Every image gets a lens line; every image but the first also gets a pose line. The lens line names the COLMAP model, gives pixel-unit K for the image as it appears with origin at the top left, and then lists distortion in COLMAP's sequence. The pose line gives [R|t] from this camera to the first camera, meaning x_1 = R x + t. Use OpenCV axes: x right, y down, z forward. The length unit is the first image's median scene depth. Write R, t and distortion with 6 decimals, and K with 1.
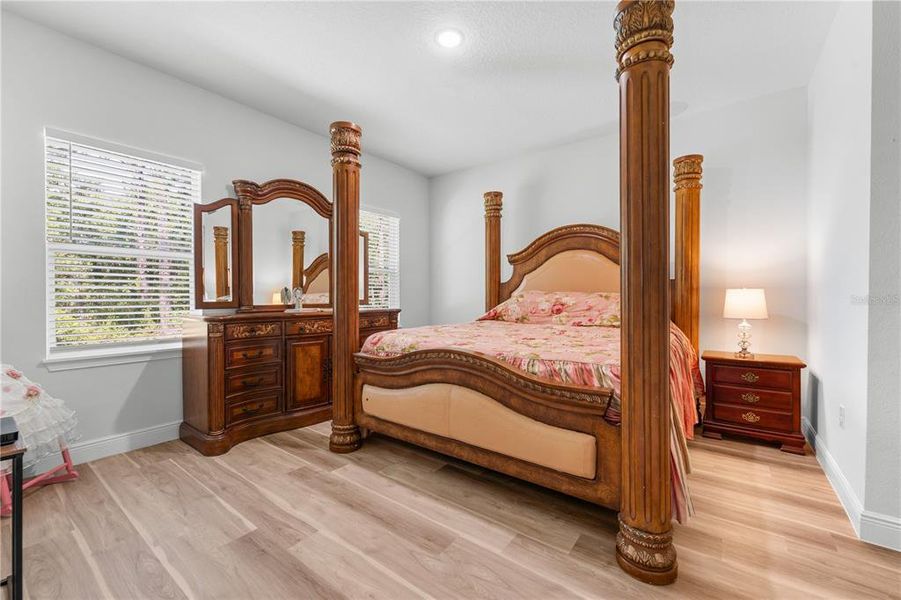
lens RADIAL K [[369.9, 0, 450.1], [0, 369.9, 291.0], [0, 0, 1]] dist [-0.003607, -0.000767]
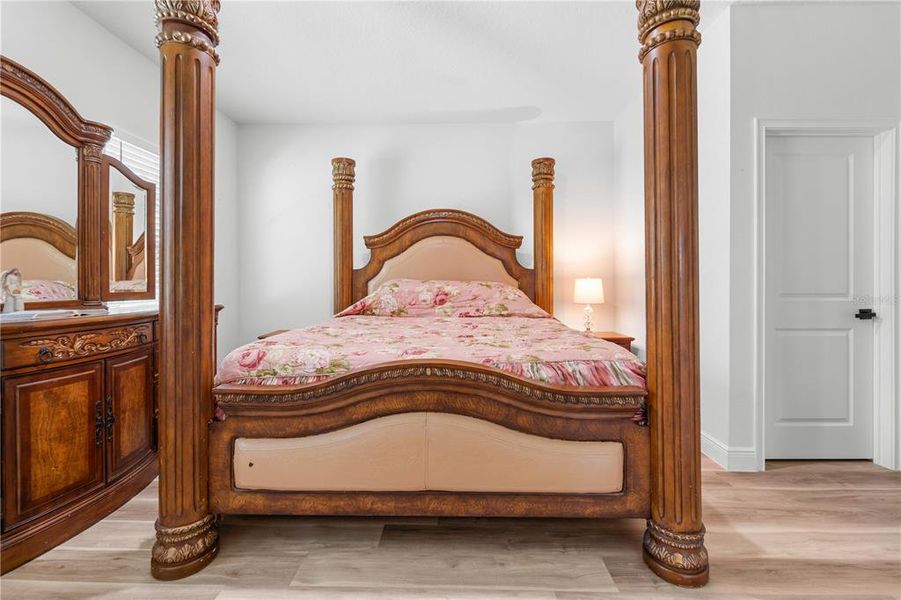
lens RADIAL K [[374.0, 0, 450.6], [0, 374.0, 278.4], [0, 0, 1]] dist [-0.001921, -0.000637]
pose [[0.812474, 0.005905, 0.582968, -0.295267], [-0.003252, 0.999979, -0.005596, 0.003491], [-0.582989, 0.002651, 0.812476, 0.320757]]
